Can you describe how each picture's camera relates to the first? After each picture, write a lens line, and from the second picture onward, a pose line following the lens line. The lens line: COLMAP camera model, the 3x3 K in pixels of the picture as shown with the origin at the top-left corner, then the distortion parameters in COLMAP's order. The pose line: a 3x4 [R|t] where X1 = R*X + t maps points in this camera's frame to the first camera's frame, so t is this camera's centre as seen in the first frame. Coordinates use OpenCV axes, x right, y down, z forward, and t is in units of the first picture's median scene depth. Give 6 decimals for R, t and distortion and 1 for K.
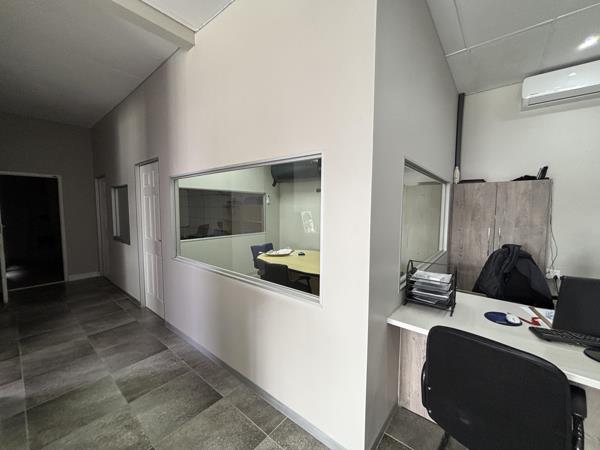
lens RADIAL K [[243.0, 0, 293.5], [0, 243.0, 224.8], [0, 0, 1]] dist [0.002134, 0.000247]
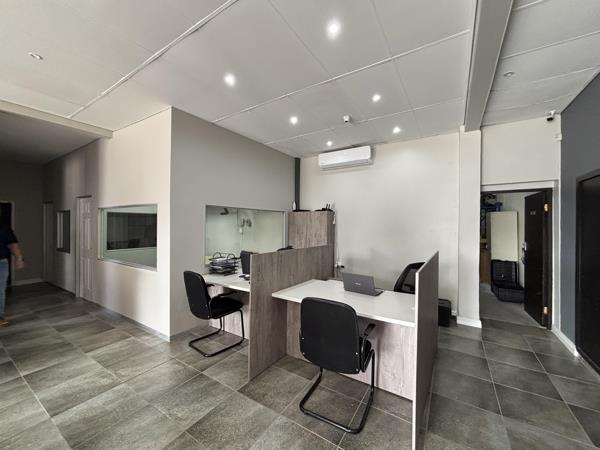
lens RADIAL K [[240.9, 0, 300.0], [0, 240.9, 225.0], [0, 0, 1]] dist [0.000440, -0.000198]
pose [[0.990074, -0.003441, 0.140506, 0.436265], [0.012399, 0.997941, -0.062934, 0.022393], [-0.140000, 0.064051, 0.988078, -0.554759]]
